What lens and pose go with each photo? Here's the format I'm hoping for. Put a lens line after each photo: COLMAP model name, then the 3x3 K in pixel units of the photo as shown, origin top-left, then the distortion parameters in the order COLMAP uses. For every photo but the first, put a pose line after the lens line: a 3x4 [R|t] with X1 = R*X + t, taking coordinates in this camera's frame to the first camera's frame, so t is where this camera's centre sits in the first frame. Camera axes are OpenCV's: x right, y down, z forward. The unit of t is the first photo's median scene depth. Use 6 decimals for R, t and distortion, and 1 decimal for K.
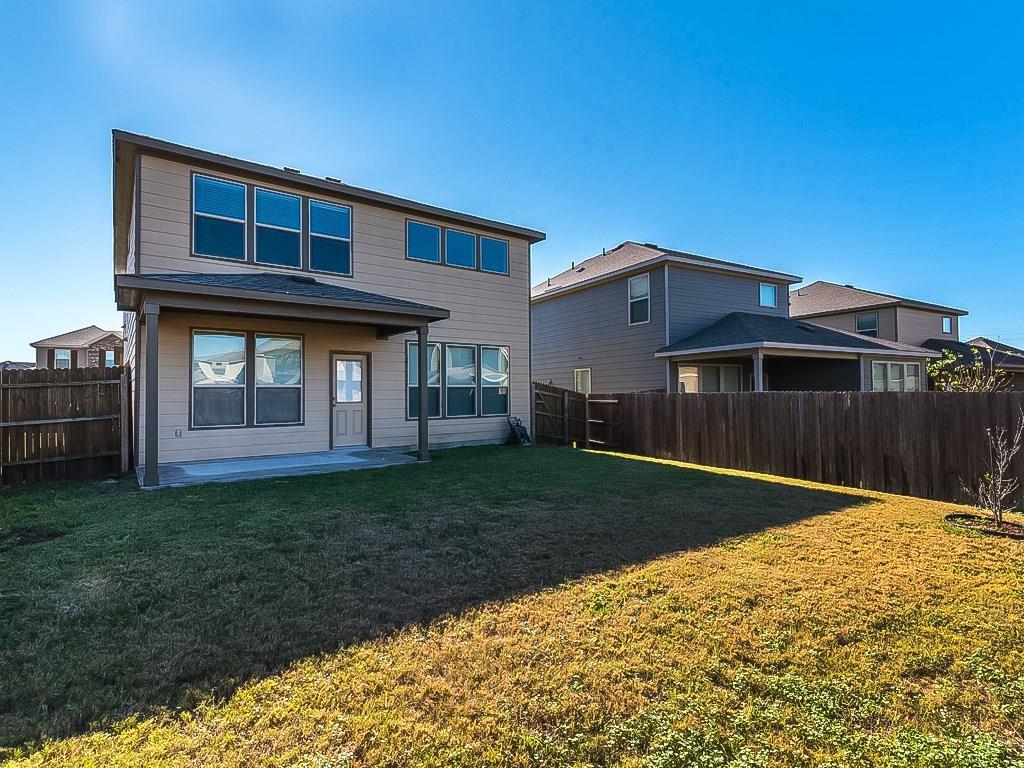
lens RADIAL K [[498.6, 0, 510.0], [0, 498.6, 393.2], [0, 0, 1]] dist [0.003949, -0.001132]
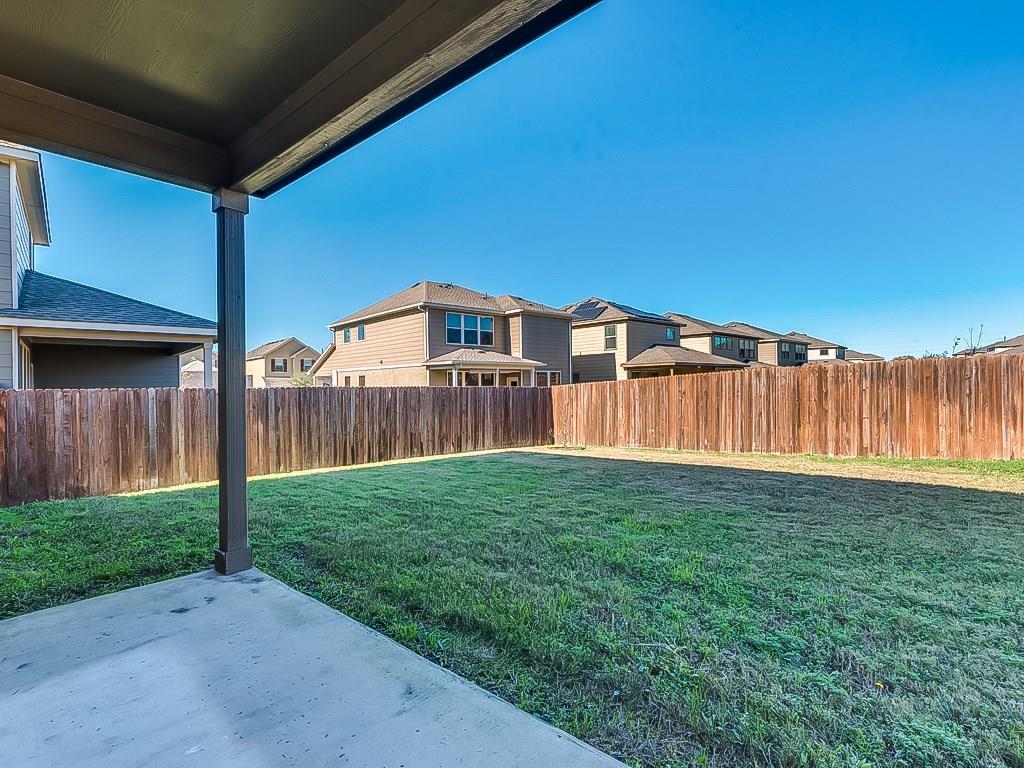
lens RADIAL K [[498.6, 0, 515.3], [0, 498.6, 386.1], [0, 0, 1]] dist [0.003949, -0.001132]
pose [[-0.208182, 0.014169, 0.977987, -0.495780], [0.010817, 0.999867, -0.012183, 0.012010], [-0.978030, 0.008042, -0.208308, 0.780000]]
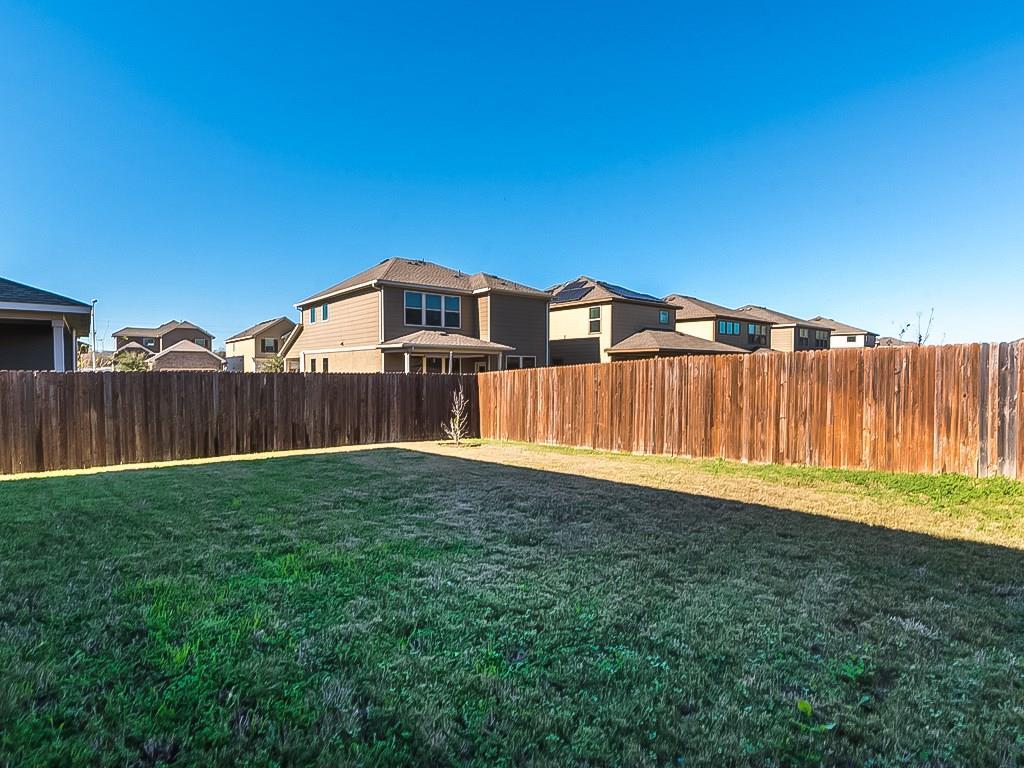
lens RADIAL K [[518.3, 0, 517.3], [0, 518.3, 386.2], [0, 0, 1]] dist [0.007216, 0.000335]
pose [[-0.164196, -0.018496, 0.986254, -0.459307], [-0.004825, 0.999827, 0.017947, 0.005180], [-0.986416, -0.001812, -0.164257, 0.518002]]
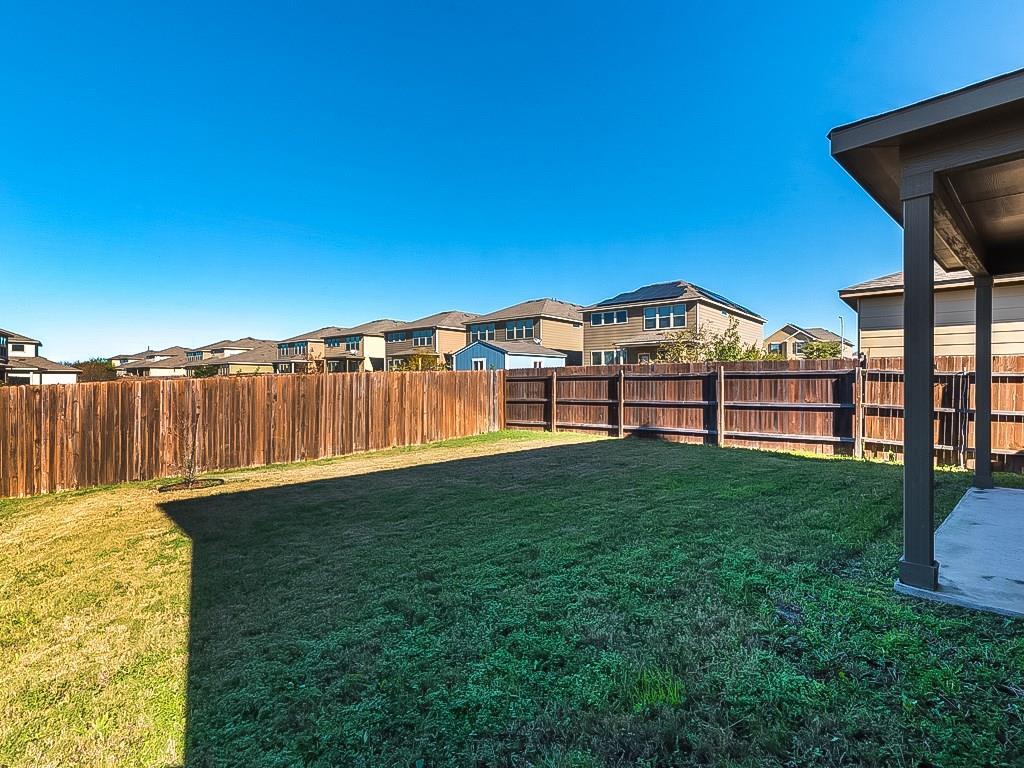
lens RADIAL K [[498.6, 0, 516.7], [0, 498.6, 386.2], [0, 0, 1]] dist [0.003949, -0.001132]
pose [[-0.994676, 0.011249, -0.102432, 0.121759], [0.011342, 0.999936, -0.000326, 0.003944], [0.102422, -0.001486, -0.994740, 1.158873]]
